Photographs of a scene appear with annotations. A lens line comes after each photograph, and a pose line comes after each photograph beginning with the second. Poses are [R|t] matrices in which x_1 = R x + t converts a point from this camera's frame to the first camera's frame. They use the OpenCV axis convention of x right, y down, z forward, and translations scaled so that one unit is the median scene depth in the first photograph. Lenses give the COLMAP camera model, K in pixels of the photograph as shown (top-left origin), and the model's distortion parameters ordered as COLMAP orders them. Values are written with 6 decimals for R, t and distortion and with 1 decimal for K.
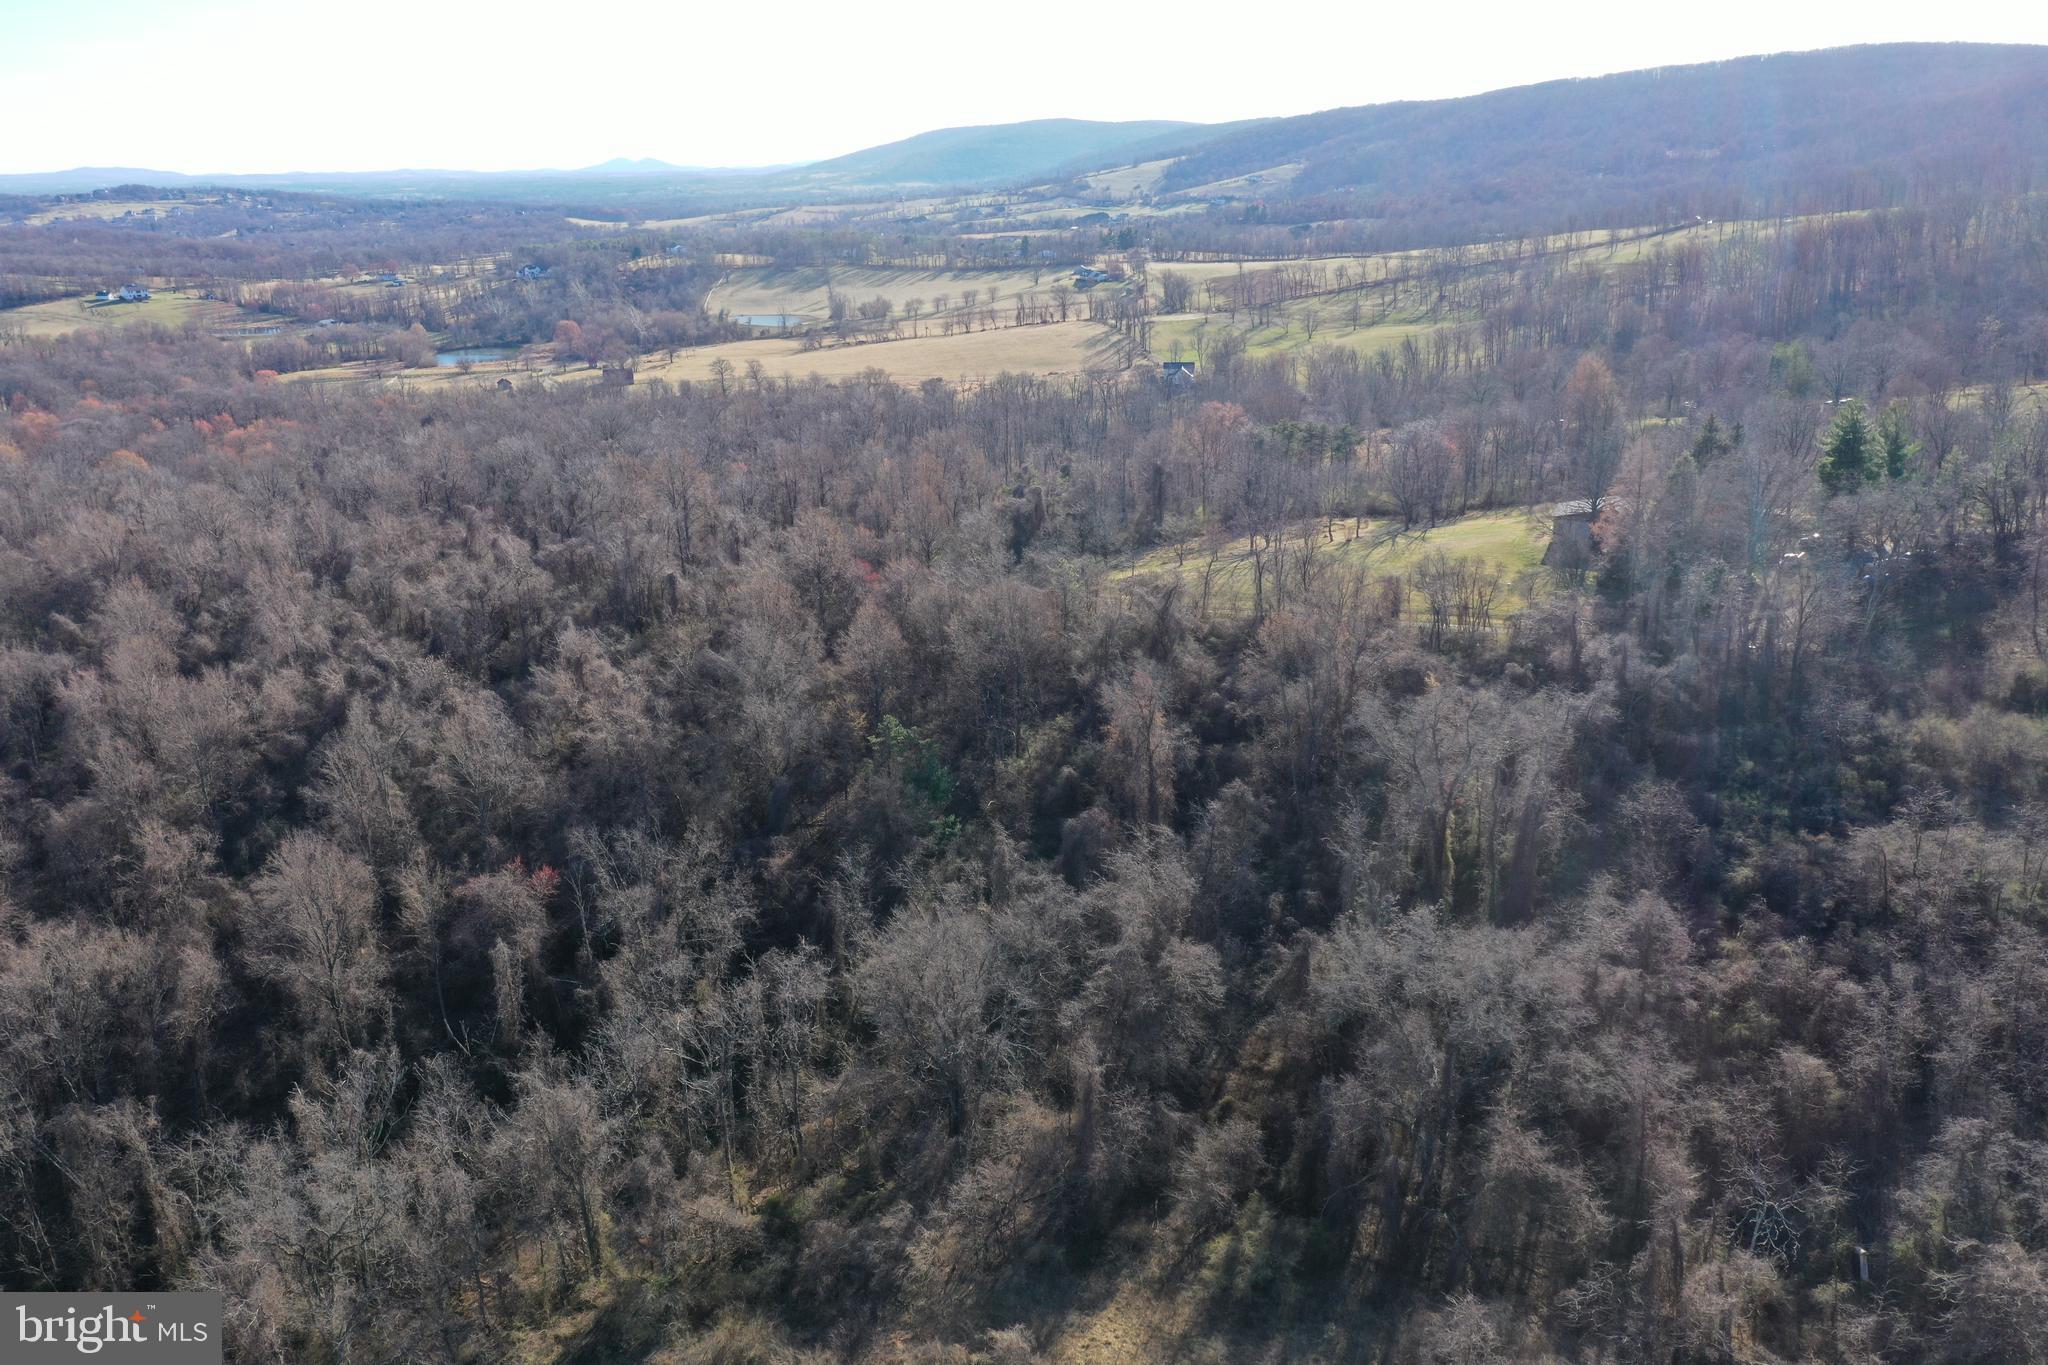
lens RADIAL K [[1652.8, 0, 1021.7], [0, 1652.8, 677.8], [0, 0, 1]] dist [0.003894, 0.020760]
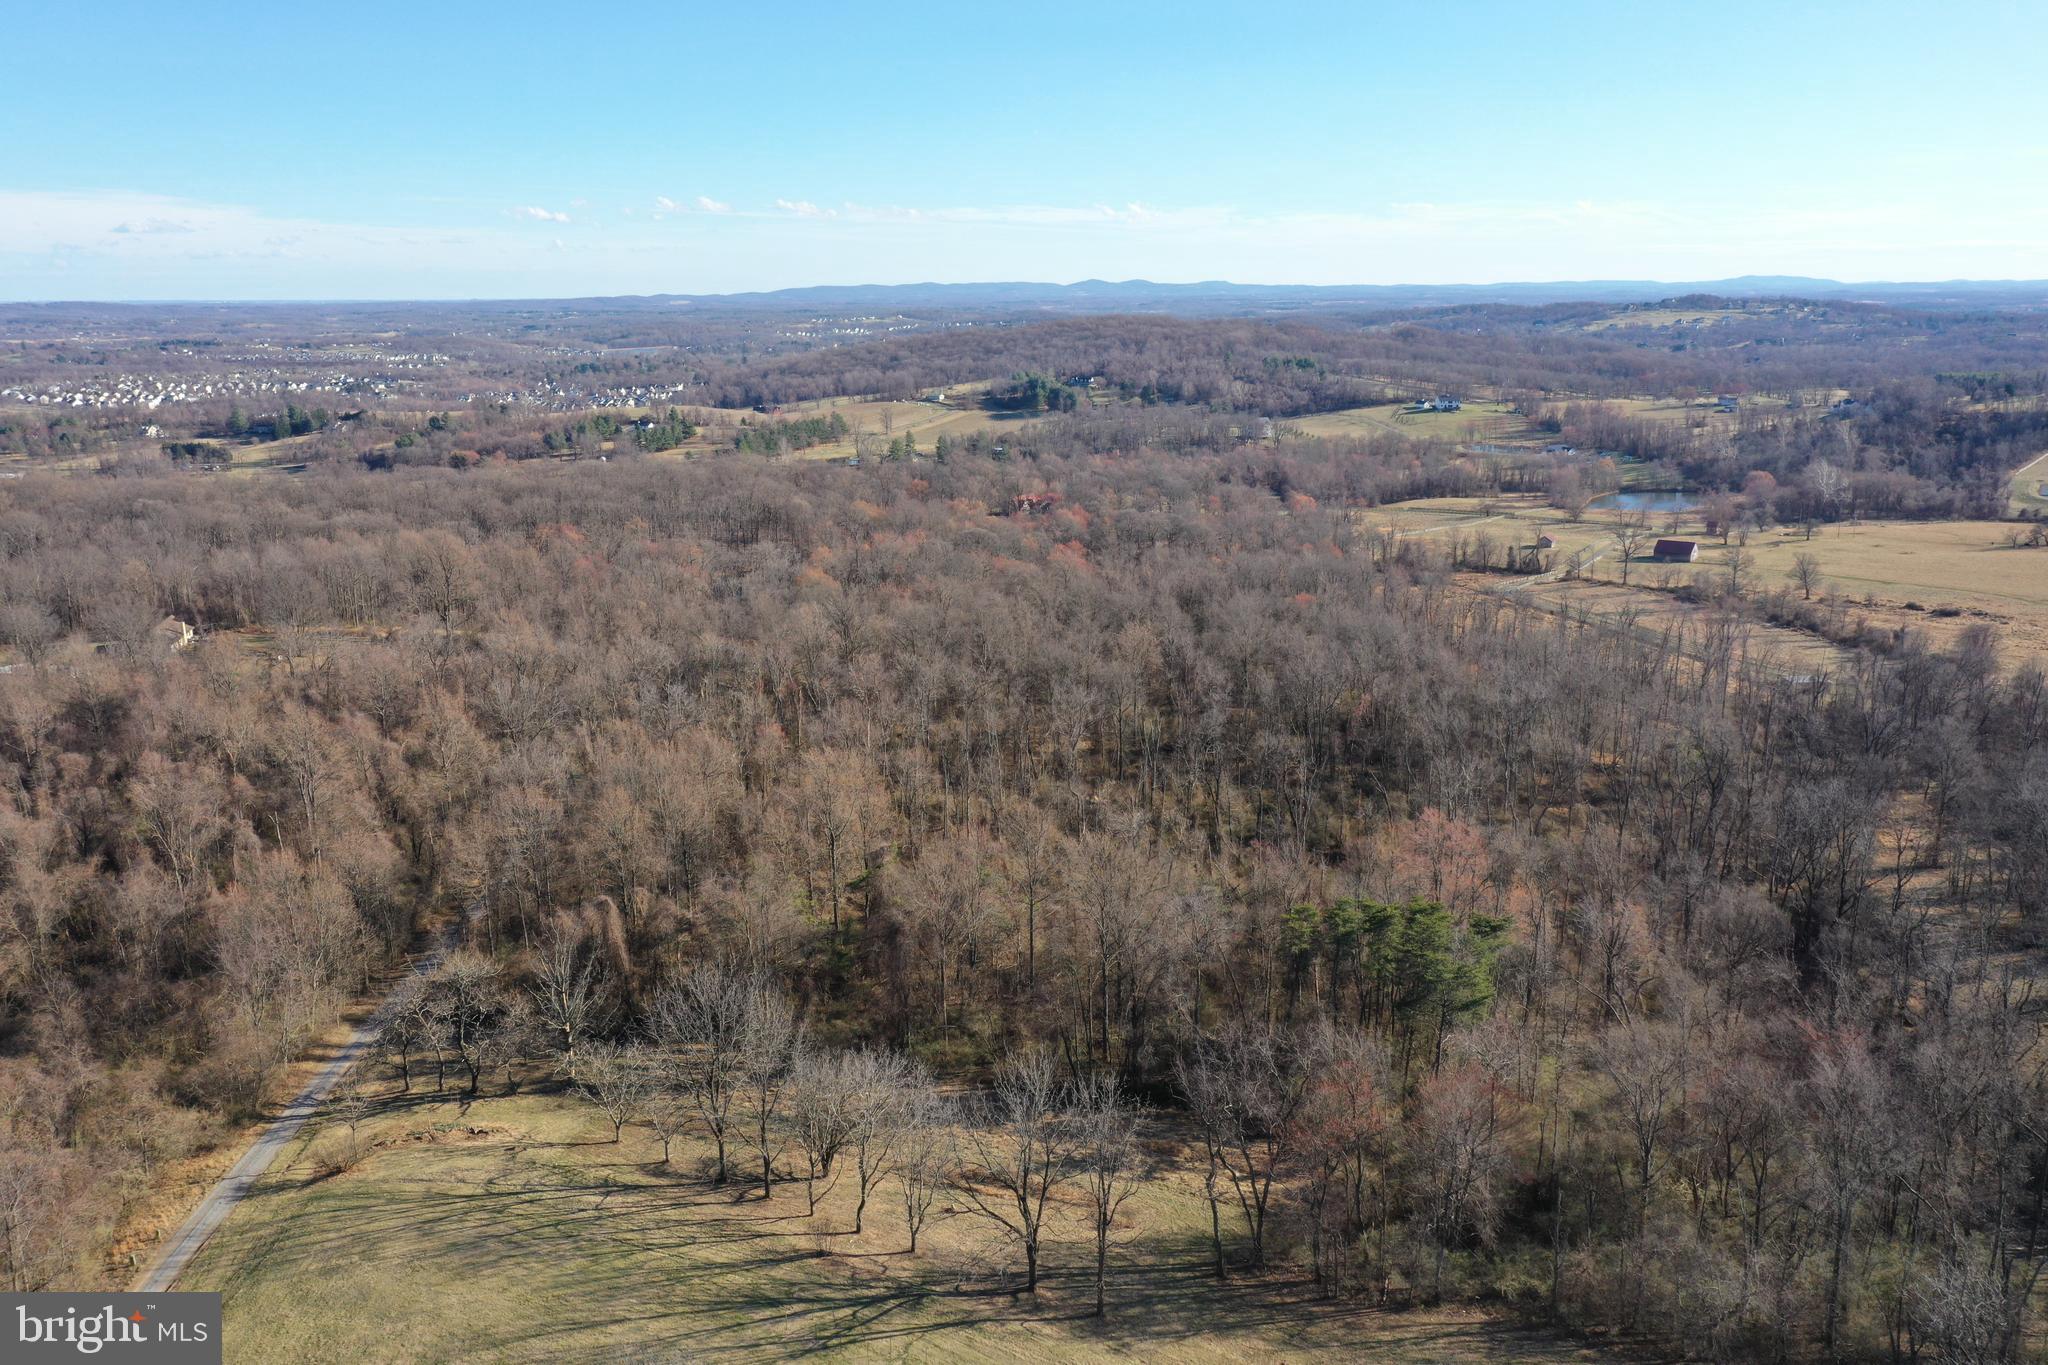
lens RADIAL K [[1652.8, 0, 1019.9], [0, 1652.8, 687.8], [0, 0, 1]] dist [0.003894, 0.020760]
pose [[0.617666, 0.196206, -0.761572, 0.110820], [-0.237412, 0.969719, 0.057281, -0.054928], [0.749749, 0.145426, 0.645544, 0.160810]]
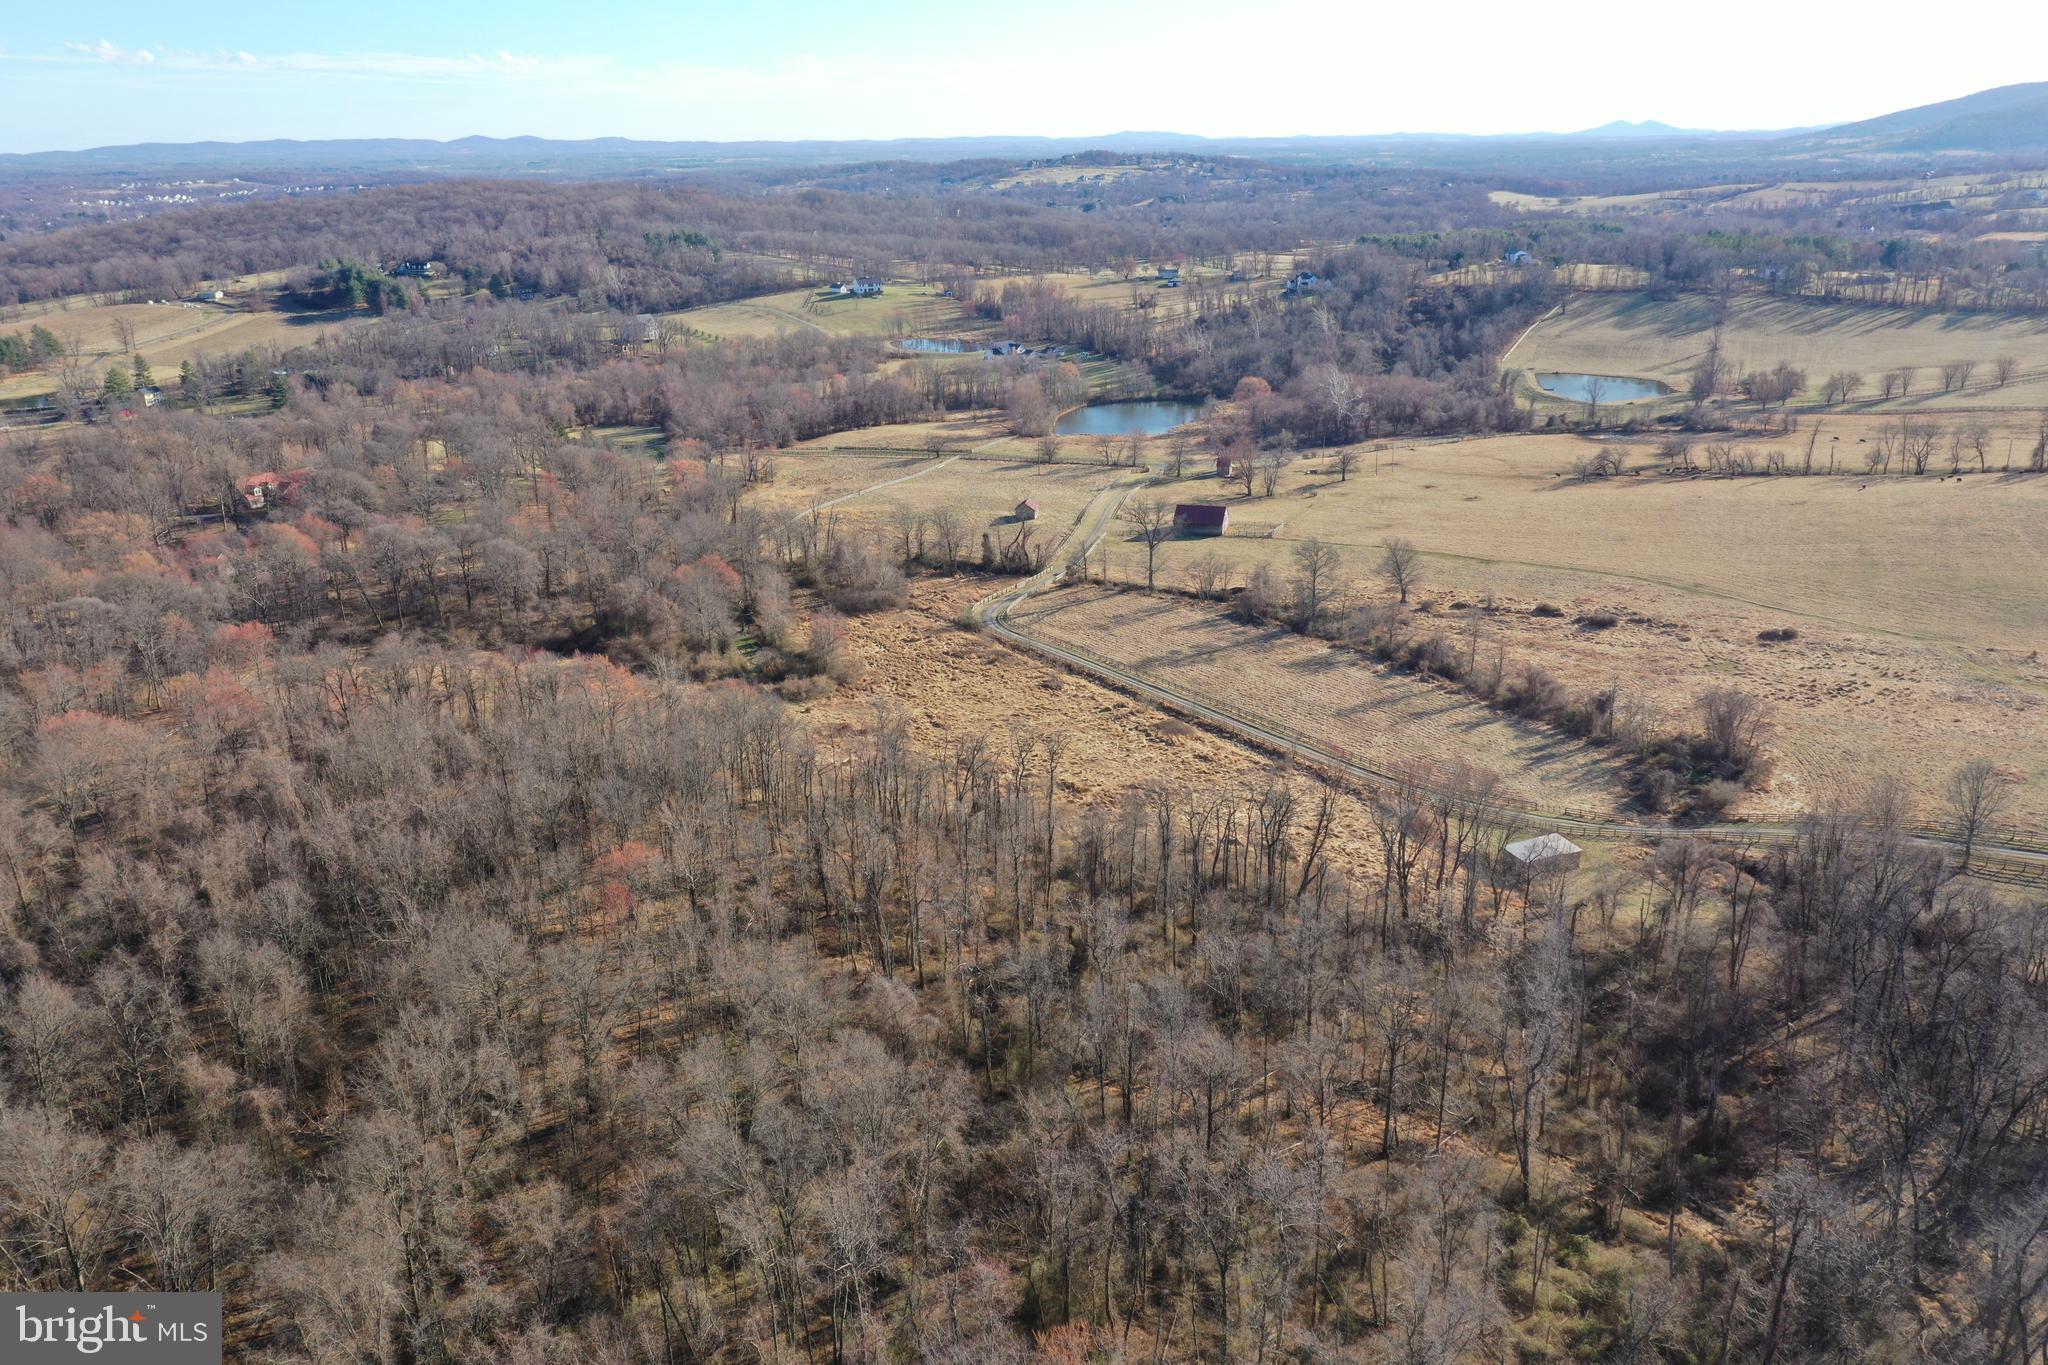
lens RADIAL K [[1652.8, 0, 1027.8], [0, 1652.8, 680.2], [0, 0, 1]] dist [0.003894, 0.020760]
pose [[0.848743, 0.170225, -0.500659, 0.001023], [-0.159419, 0.985090, 0.064677, -0.095412], [0.504204, 0.024920, 0.863225, 0.293601]]
